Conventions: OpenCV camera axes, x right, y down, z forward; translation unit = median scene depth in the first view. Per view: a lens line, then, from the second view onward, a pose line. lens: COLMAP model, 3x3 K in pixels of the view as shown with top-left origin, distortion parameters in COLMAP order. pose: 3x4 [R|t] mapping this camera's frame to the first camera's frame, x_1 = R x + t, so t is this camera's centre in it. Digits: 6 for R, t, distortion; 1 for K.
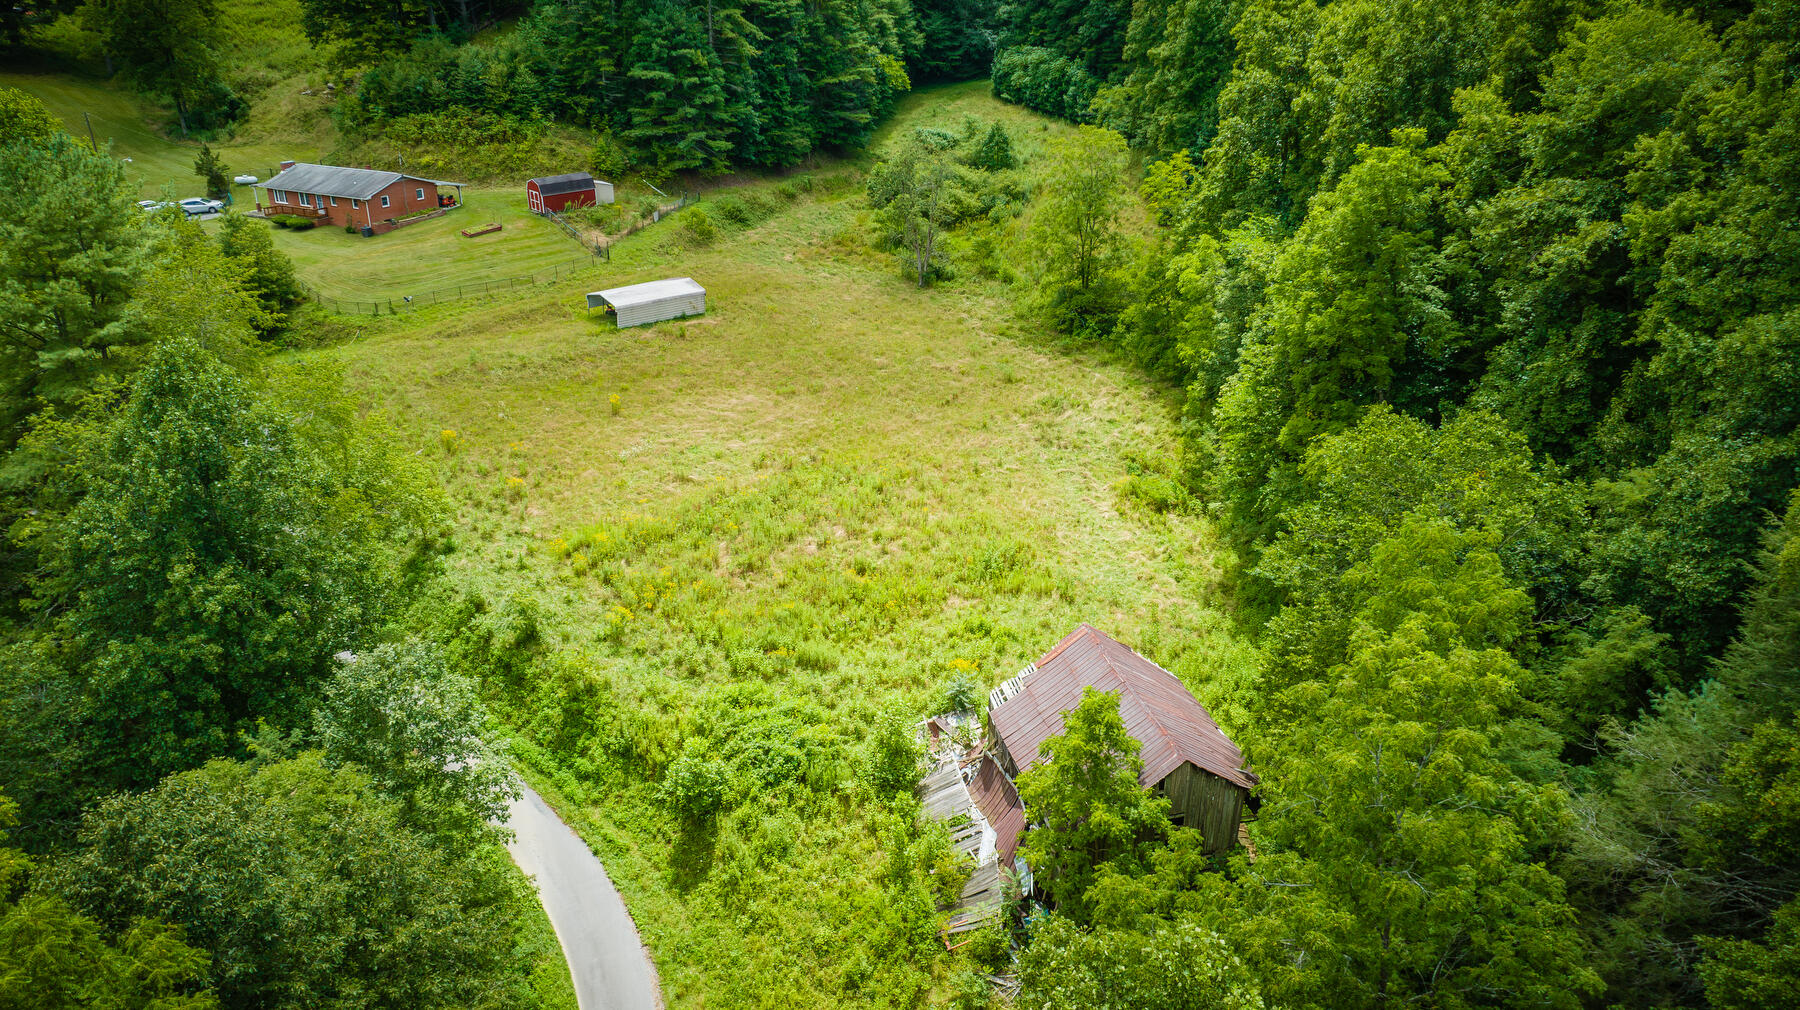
lens RADIAL K [[1259.2, 0, 900.2], [0, 1259.2, 506.4], [0, 0, 1]] dist [-0.008565, 0.001010]
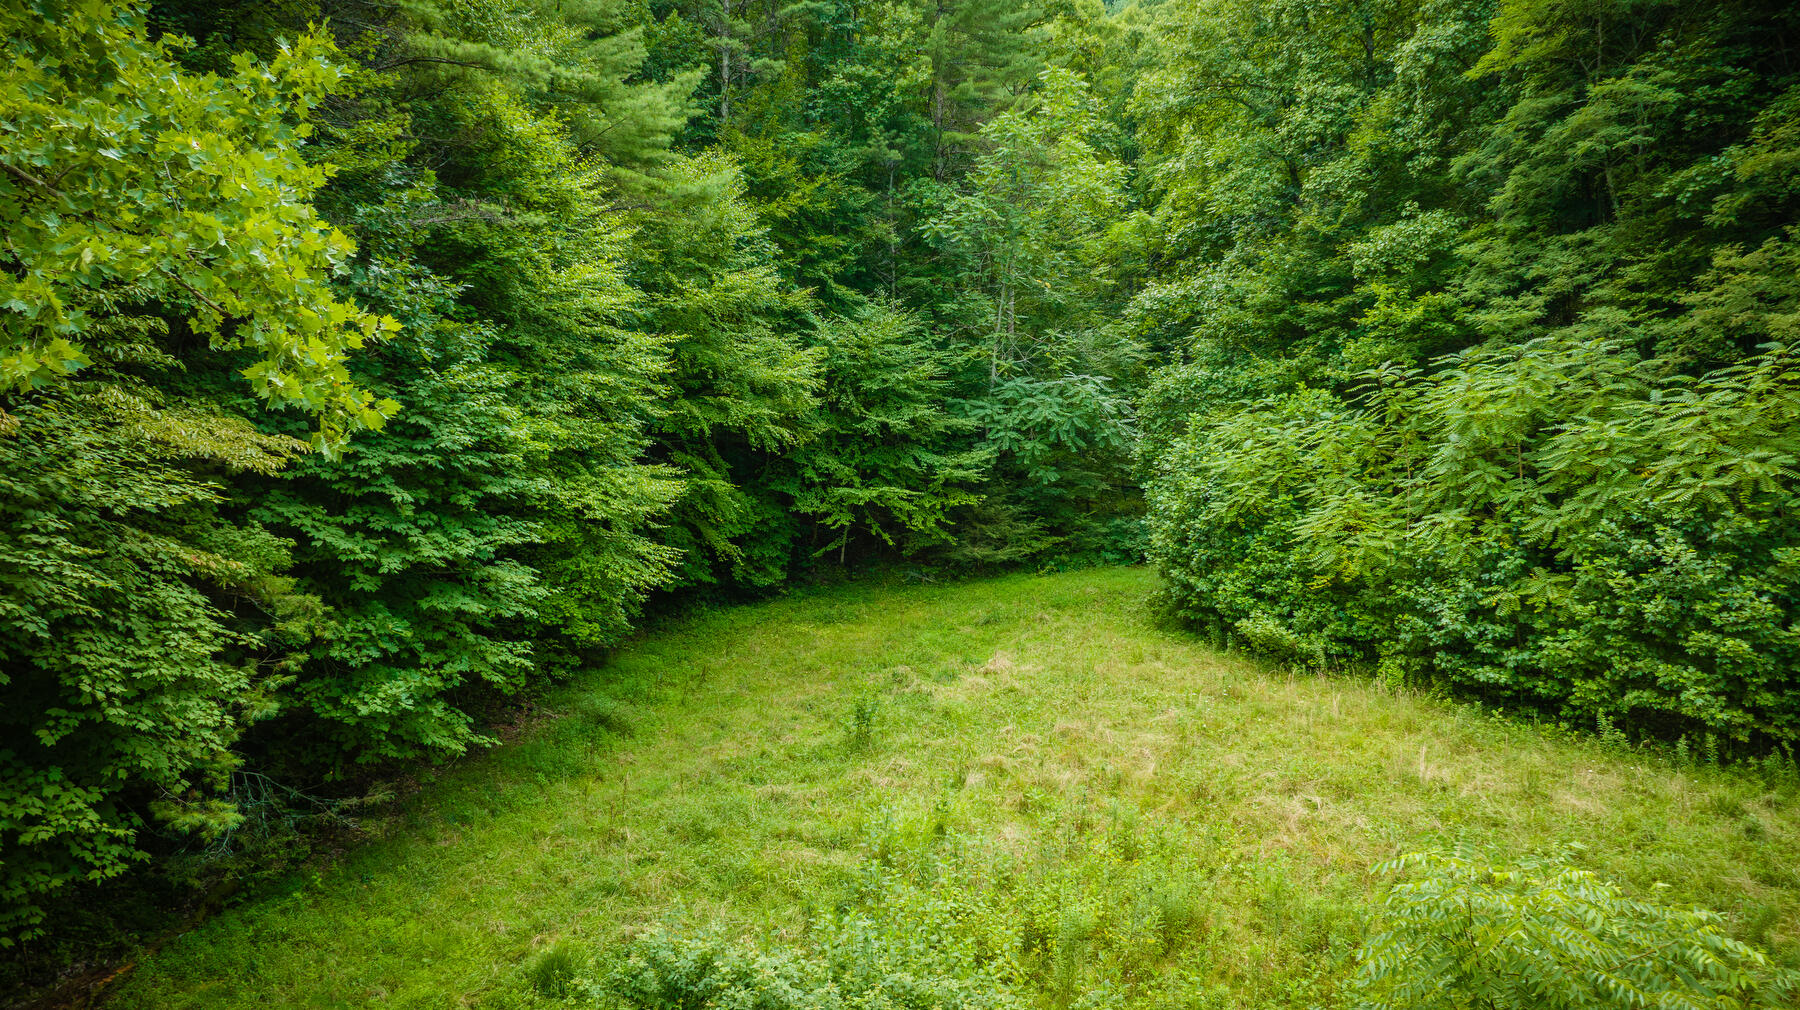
lens RADIAL K [[1259.2, 0, 899.6], [0, 1259.2, 506.0], [0, 0, 1]] dist [-0.008565, 0.001010]
pose [[0.999413, 0.008198, 0.033261, 0.033436], [0.006576, 0.906975, -0.421133, -0.342281], [-0.033620, 0.421104, 0.906389, 1.067071]]
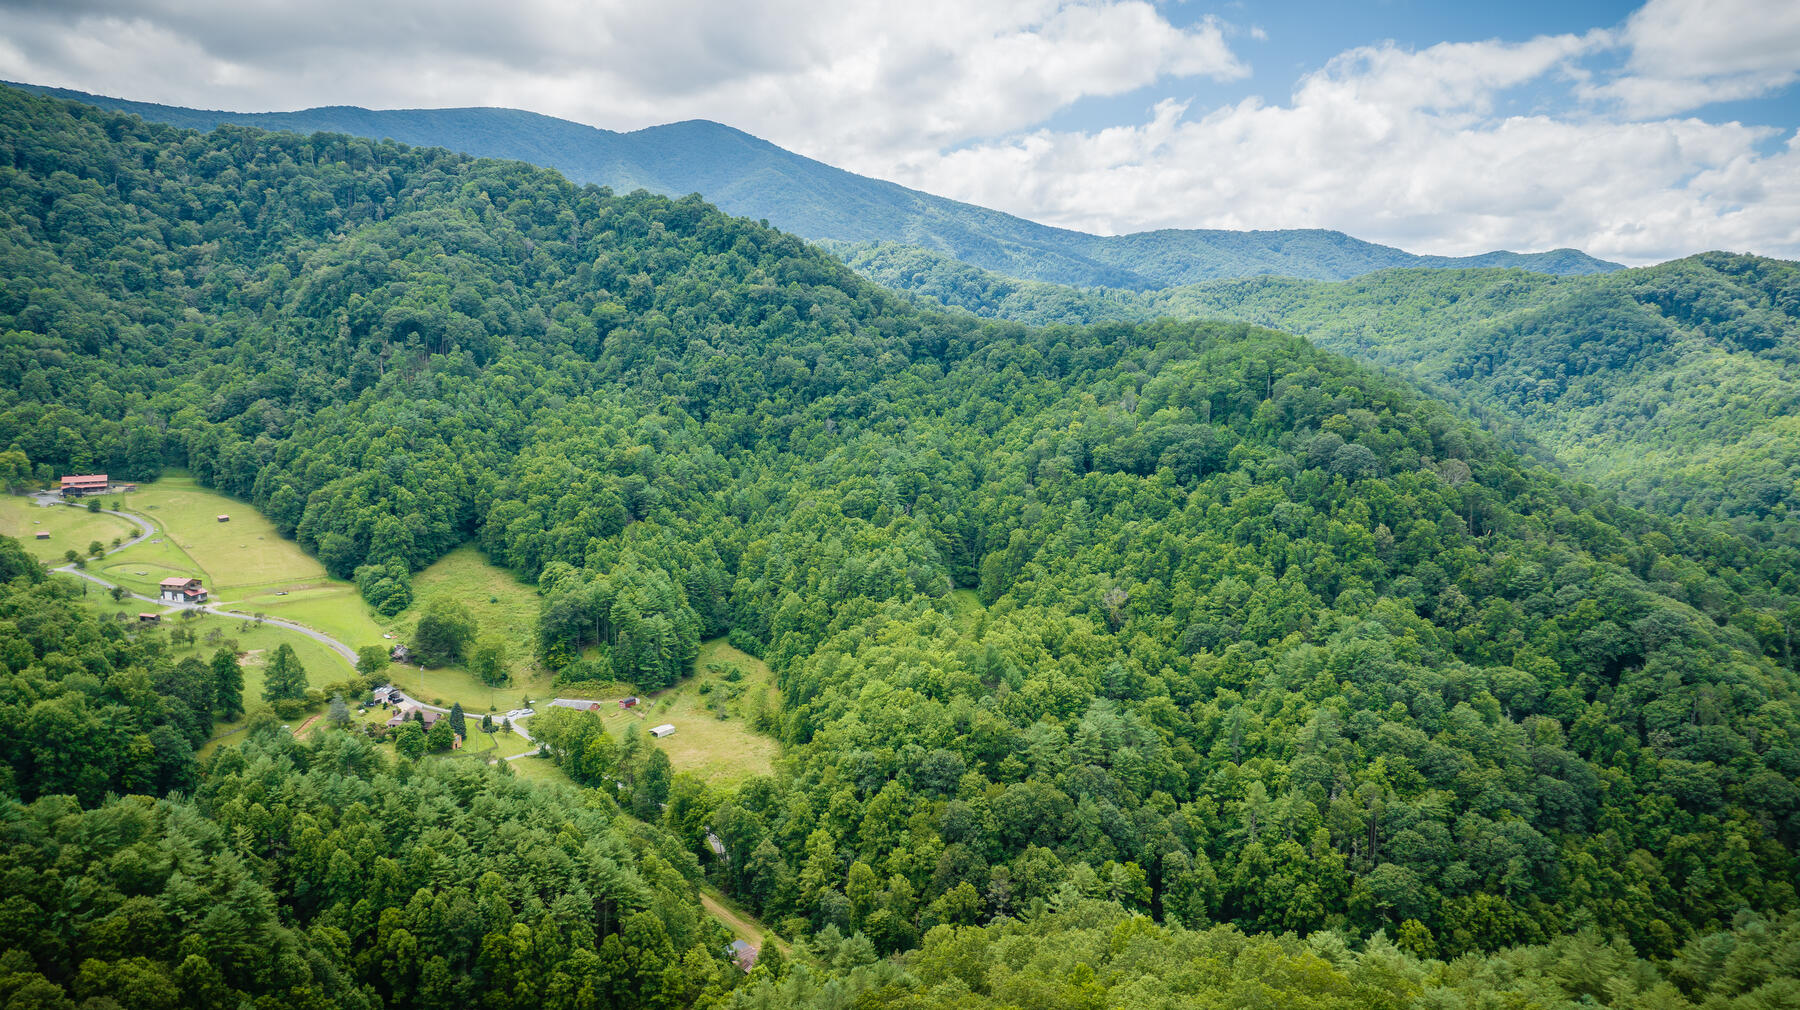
lens RADIAL K [[1259.2, 0, 900.6], [0, 1259.2, 506.2], [0, 0, 1]] dist [-0.008565, 0.001010]
pose [[0.971912, -0.036162, 0.232550, -0.283627], [0.096548, 0.962412, -0.253854, 0.205991], [-0.214629, 0.269176, 0.938871, -2.595279]]
